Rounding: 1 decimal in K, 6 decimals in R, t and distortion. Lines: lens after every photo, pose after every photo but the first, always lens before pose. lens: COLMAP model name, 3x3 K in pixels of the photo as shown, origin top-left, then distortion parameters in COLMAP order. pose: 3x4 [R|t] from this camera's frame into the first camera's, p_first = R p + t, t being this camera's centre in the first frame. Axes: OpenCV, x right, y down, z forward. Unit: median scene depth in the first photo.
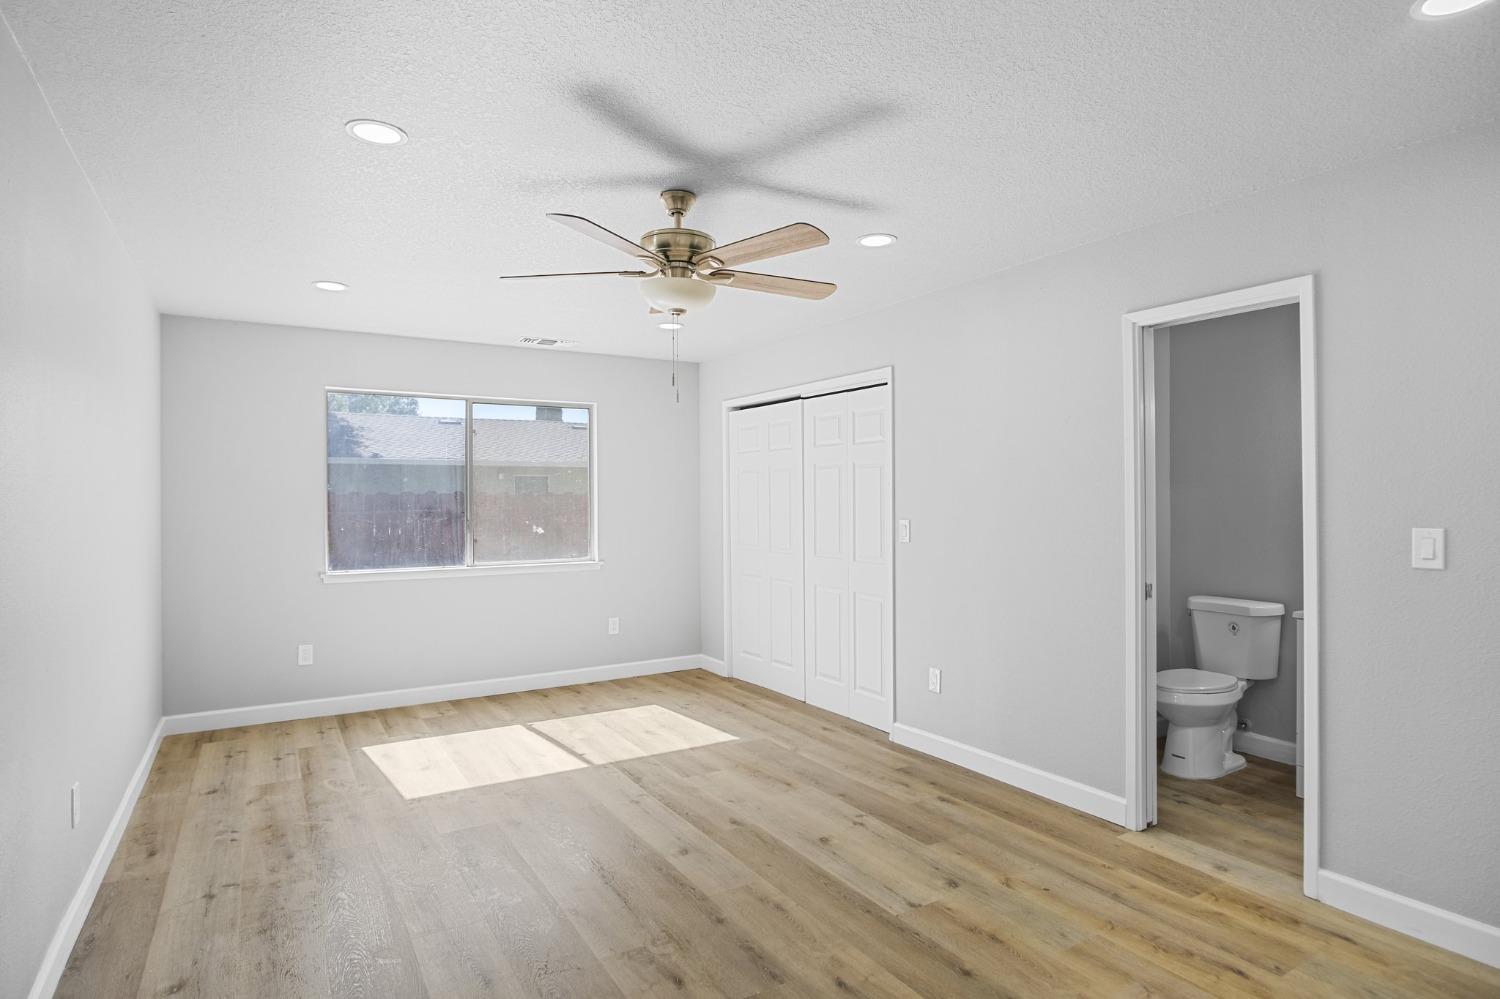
lens RADIAL K [[800.9, 0, 751.5], [0, 800.9, 495.3], [0, 0, 1]] dist [-0.032499, 0.008082]
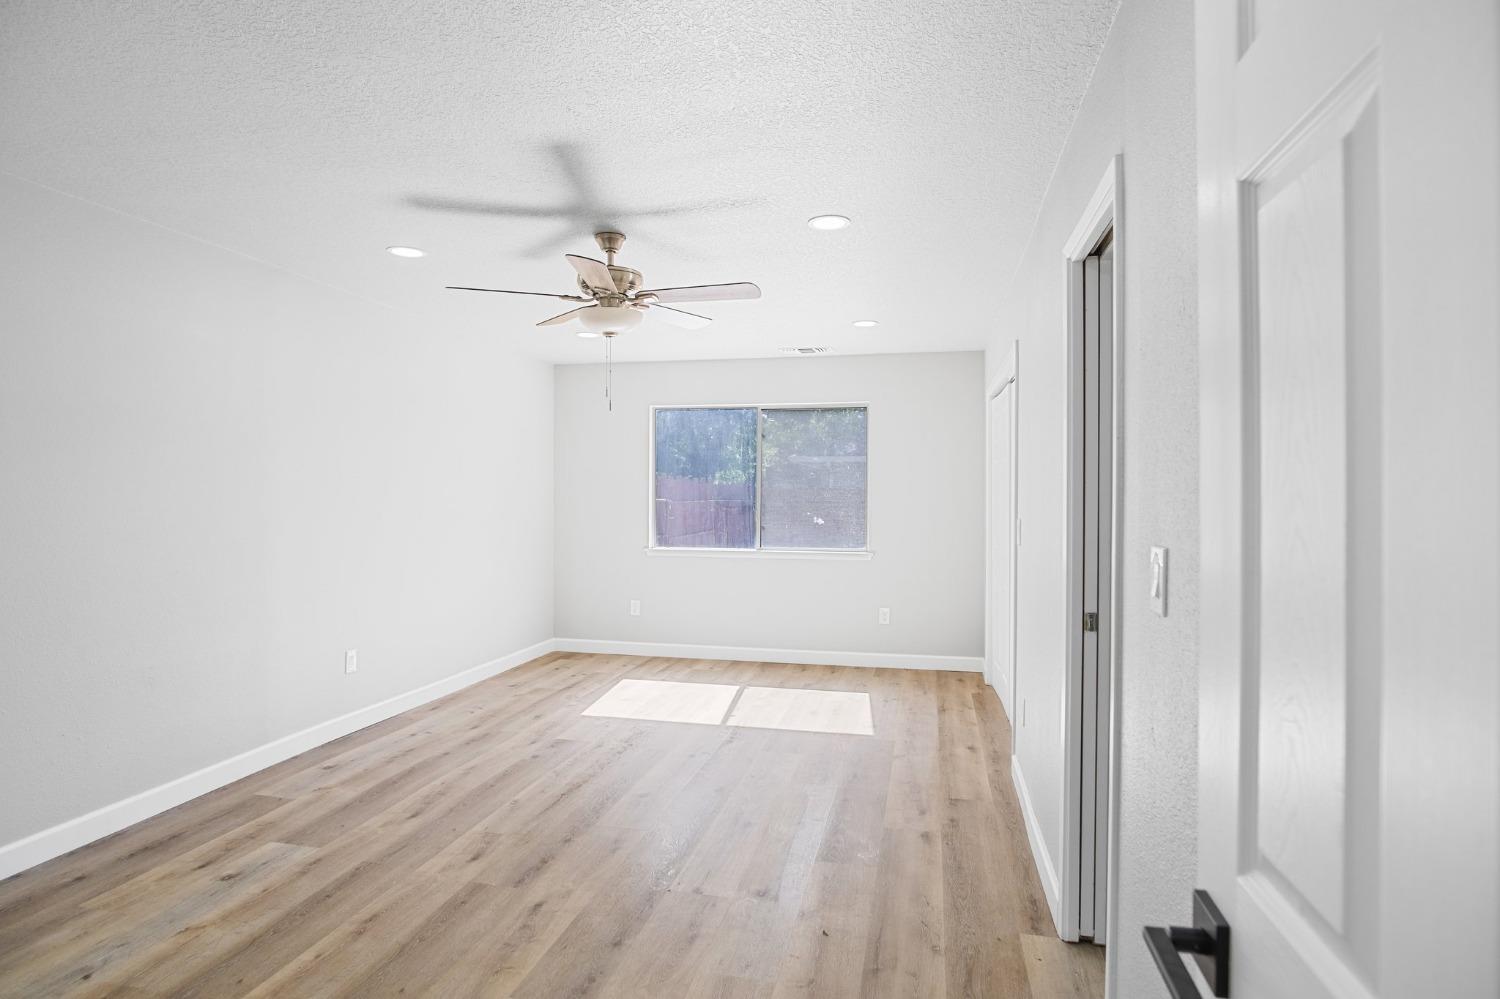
lens RADIAL K [[800.9, 0, 751.5], [0, 800.9, 495.3], [0, 0, 1]] dist [-0.032499, 0.008082]
pose [[0.716158, 0.008198, -0.697890, 0.496313], [-0.003993, 0.999963, 0.007650, -0.000163], [0.697927, -0.002692, 0.716164, 0.163519]]
